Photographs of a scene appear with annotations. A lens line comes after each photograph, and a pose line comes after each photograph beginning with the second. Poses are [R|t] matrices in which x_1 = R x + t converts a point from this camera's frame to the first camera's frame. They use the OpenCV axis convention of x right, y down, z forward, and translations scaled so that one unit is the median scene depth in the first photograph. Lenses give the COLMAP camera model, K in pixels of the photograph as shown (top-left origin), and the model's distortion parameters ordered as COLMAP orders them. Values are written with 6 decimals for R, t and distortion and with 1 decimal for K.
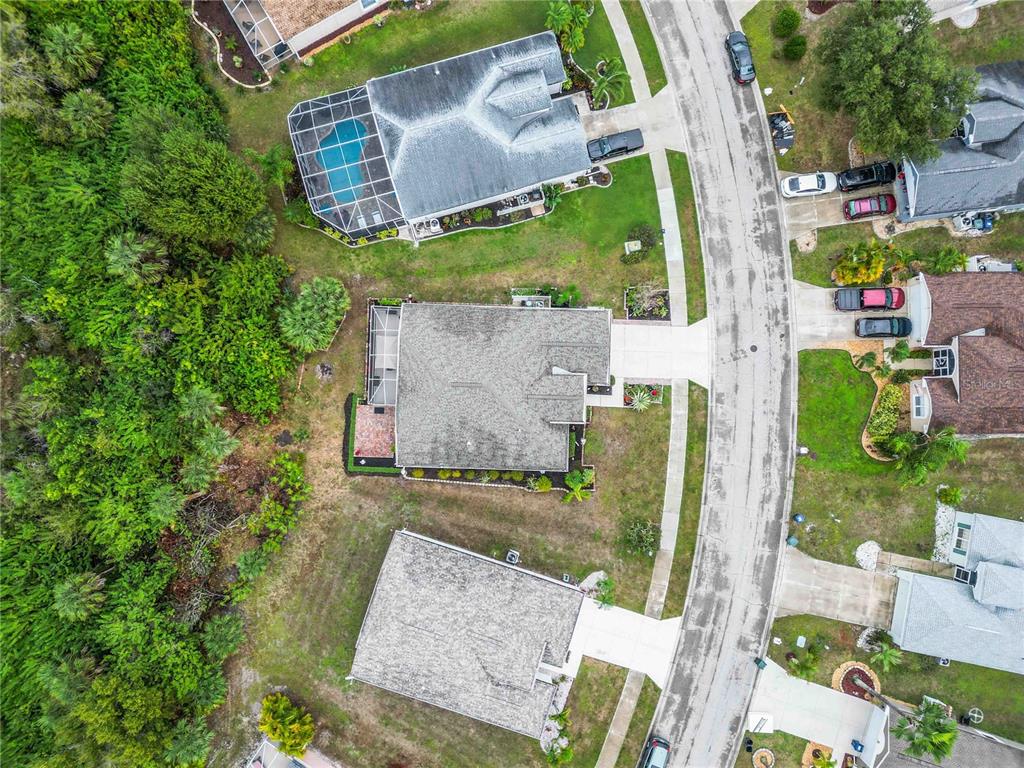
lens RADIAL K [[705.8, 0, 512.0], [0, 705.8, 384.0], [0, 0, 1]] dist [0.066897, -0.062559]
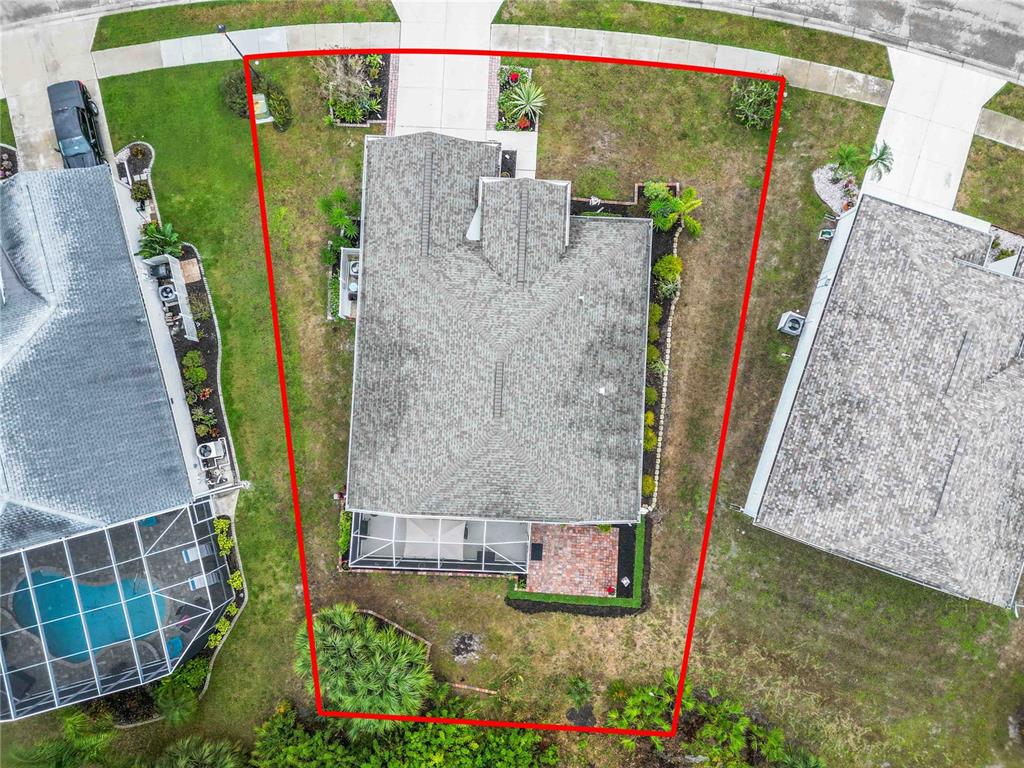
lens RADIAL K [[716.8, 0, 512.0], [0, 716.8, 384.0], [0, 0, 1]] dist [0.069195, -0.068880]
pose [[0.016274, -0.999265, 0.034695, -0.072366], [0.998778, 0.017865, 0.046076, -0.011960], [-0.046662, 0.033903, 0.998335, 0.415210]]
